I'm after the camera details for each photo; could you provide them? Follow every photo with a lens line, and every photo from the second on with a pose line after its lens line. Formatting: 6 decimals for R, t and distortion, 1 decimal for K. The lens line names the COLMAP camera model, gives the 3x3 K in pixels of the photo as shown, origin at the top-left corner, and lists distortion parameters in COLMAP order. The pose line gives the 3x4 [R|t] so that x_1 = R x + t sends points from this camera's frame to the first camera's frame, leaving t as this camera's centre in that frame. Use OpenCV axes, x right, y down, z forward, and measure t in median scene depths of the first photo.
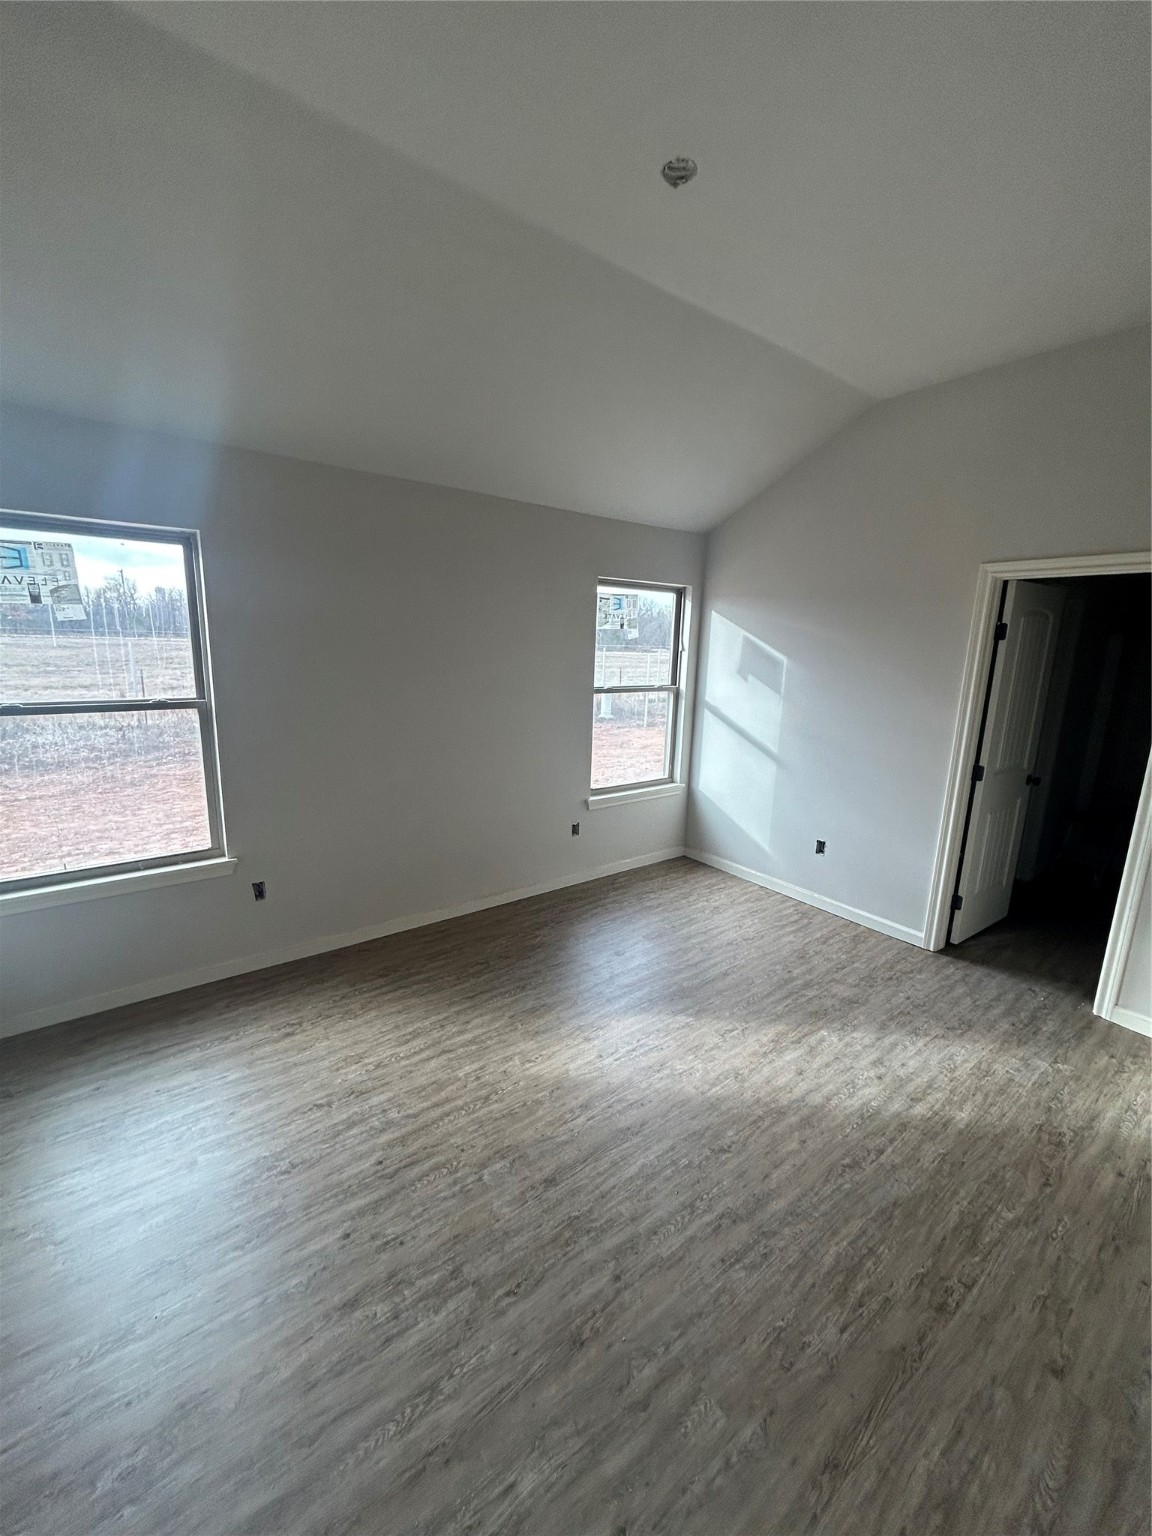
lens RADIAL K [[620.3, 0, 583.0], [0, 620.3, 775.5], [0, 0, 1]] dist [-0.001930, -0.000290]
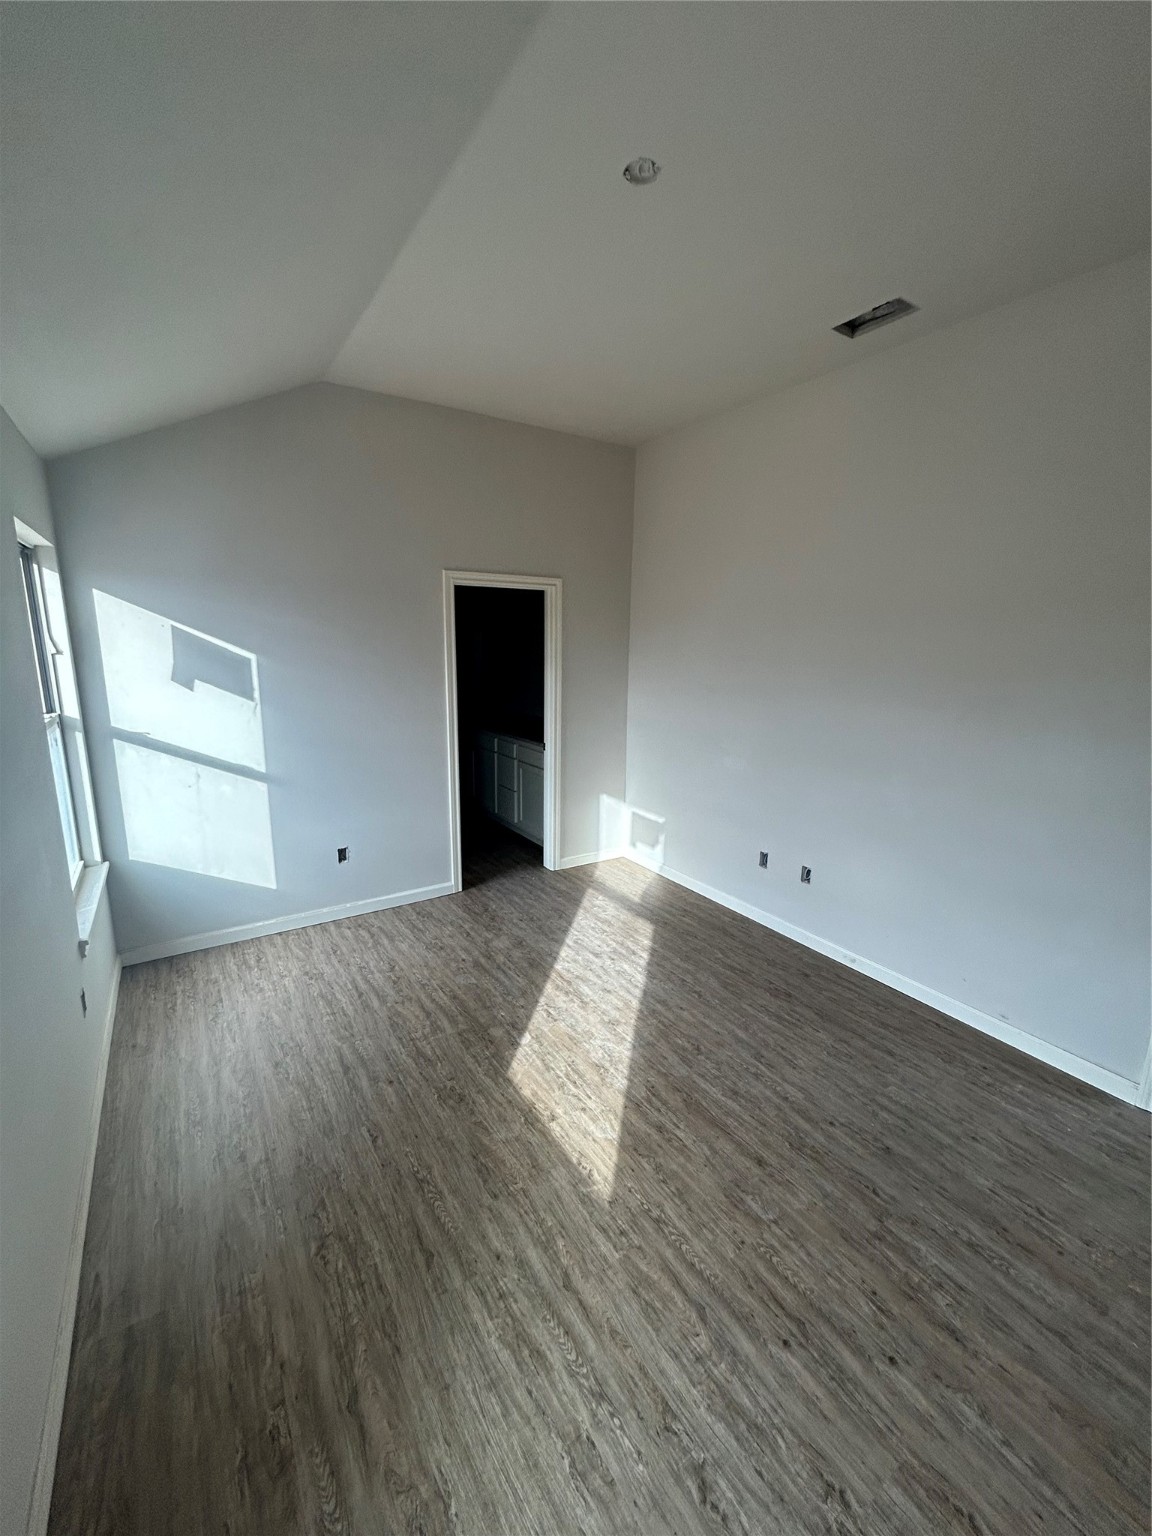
lens RADIAL K [[620.3, 0, 572.5], [0, 620.3, 770.3], [0, 0, 1]] dist [-0.001930, -0.000290]
pose [[0.075276, -0.230221, 0.970223, -0.799009], [0.201667, 0.956392, 0.211293, -0.228024], [-0.976557, 0.179757, 0.118421, 0.898133]]
